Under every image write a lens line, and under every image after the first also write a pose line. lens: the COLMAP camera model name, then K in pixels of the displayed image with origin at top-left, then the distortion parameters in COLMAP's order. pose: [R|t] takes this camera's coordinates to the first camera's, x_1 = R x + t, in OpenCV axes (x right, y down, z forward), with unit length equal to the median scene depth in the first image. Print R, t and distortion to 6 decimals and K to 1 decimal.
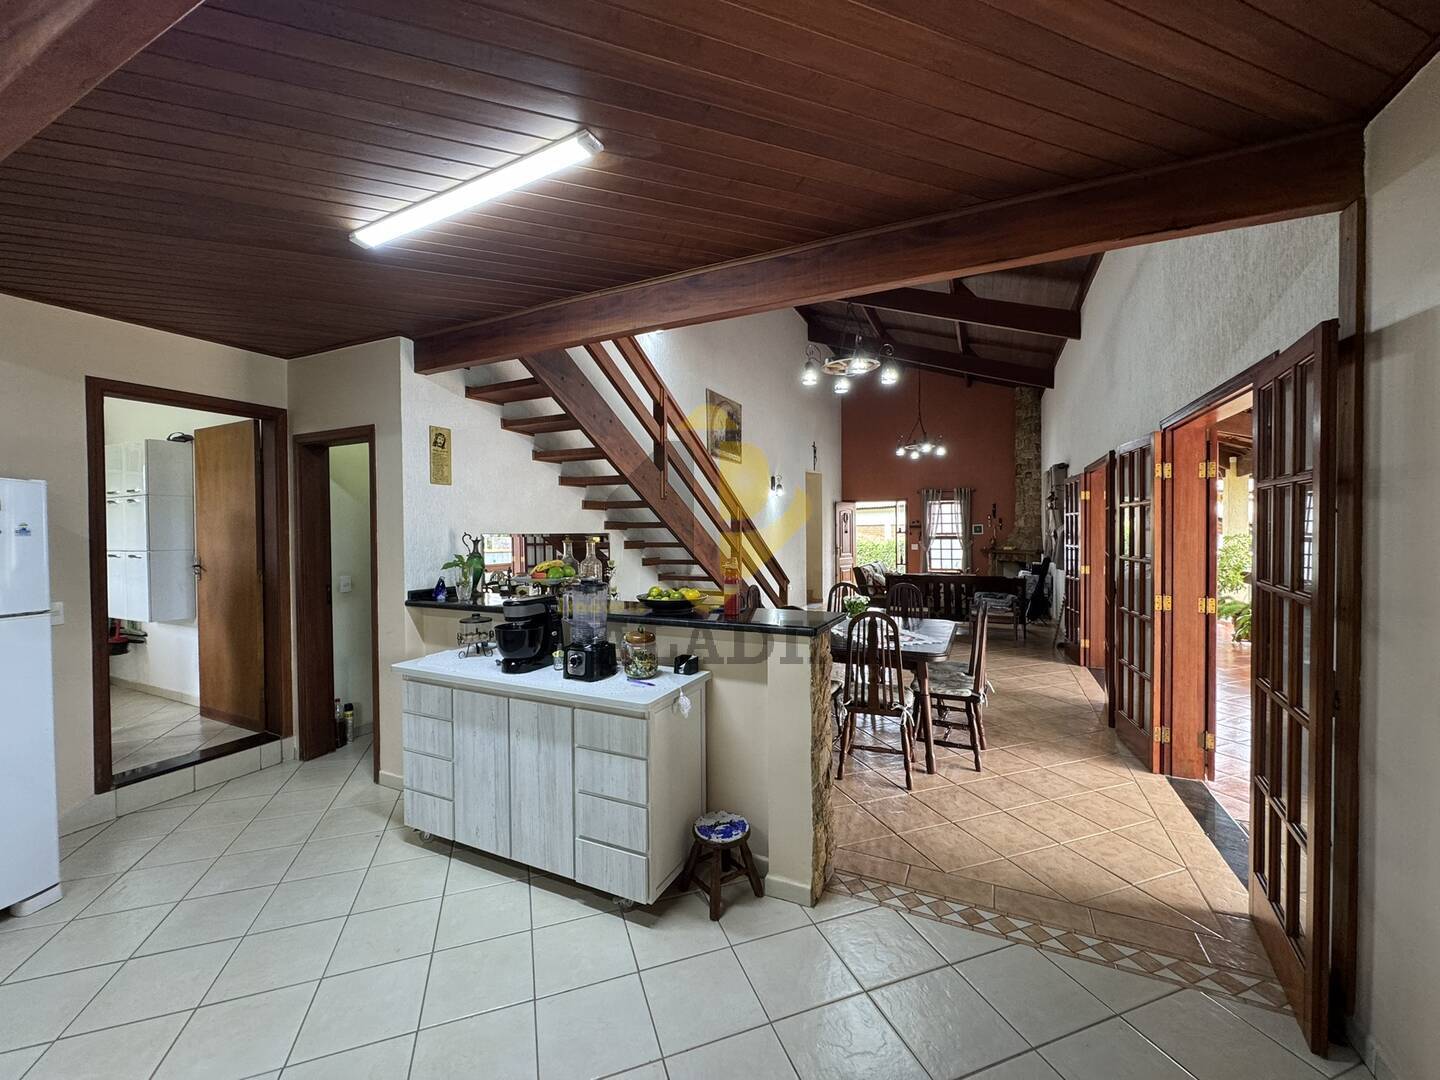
lens RADIAL K [[577.0, 0, 719.2], [0, 577.0, 537.9], [0, 0, 1]] dist [0.002107, 0.000234]
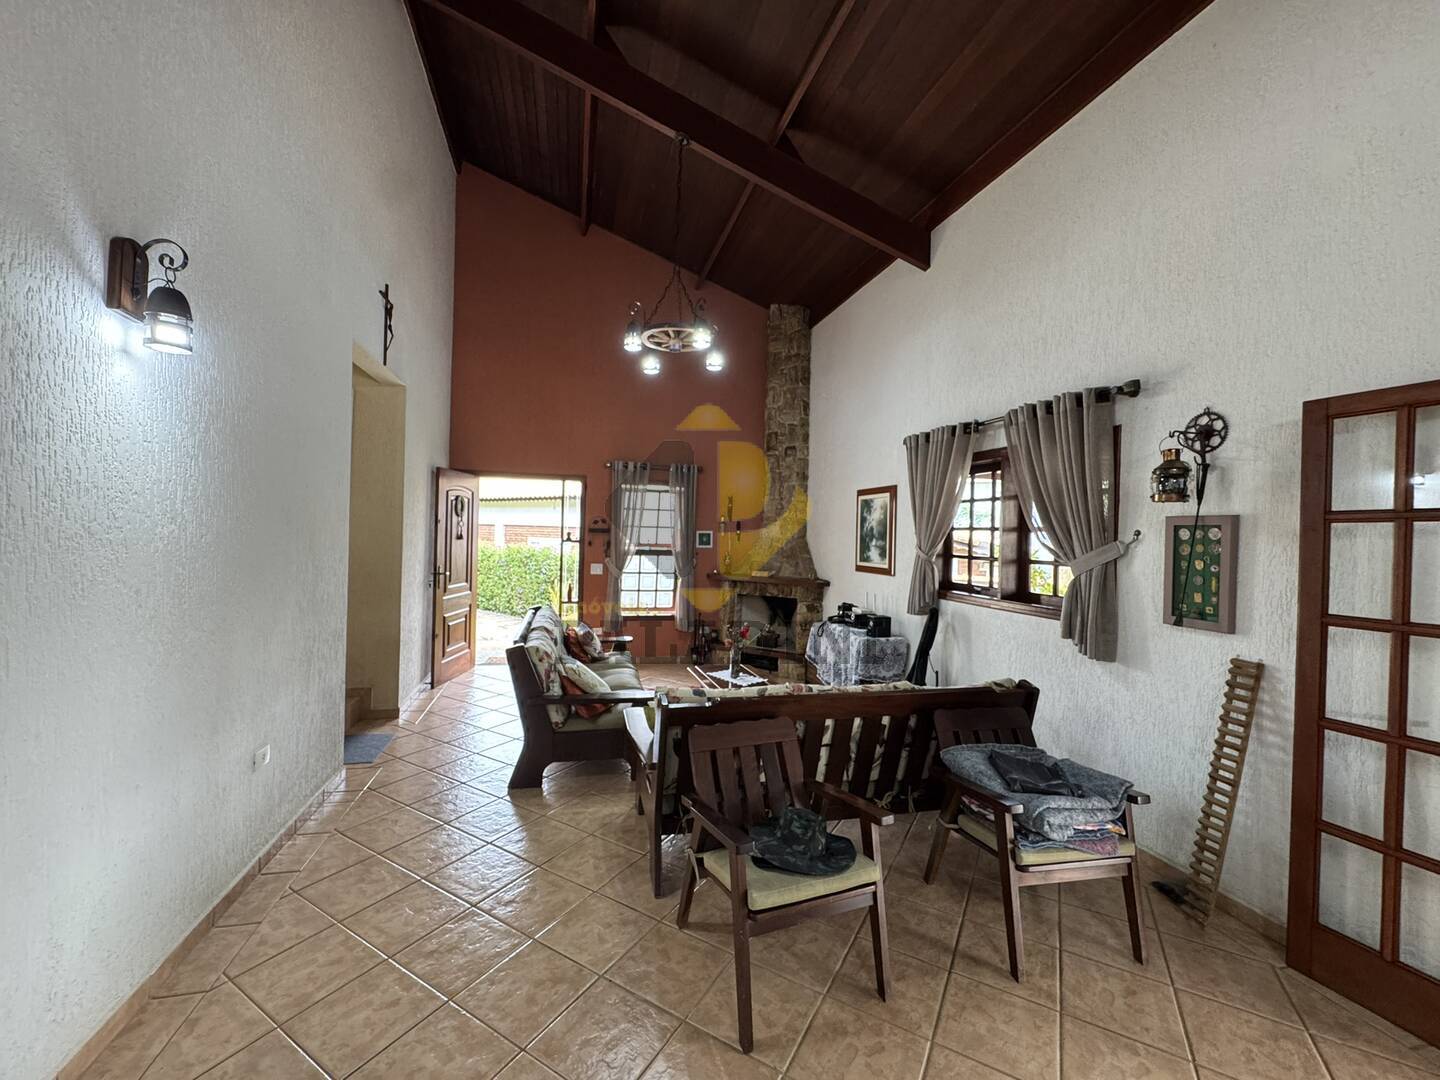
lens RADIAL K [[577.0, 0, 713.7], [0, 577.0, 535.5], [0, 0, 1]] dist [0.002107, 0.000234]
pose [[0.774524, 0.028635, 0.631897, 0.089532], [-0.024653, 0.999582, -0.015080, -0.009886], [-0.632064, -0.003898, 0.774906, 0.531881]]
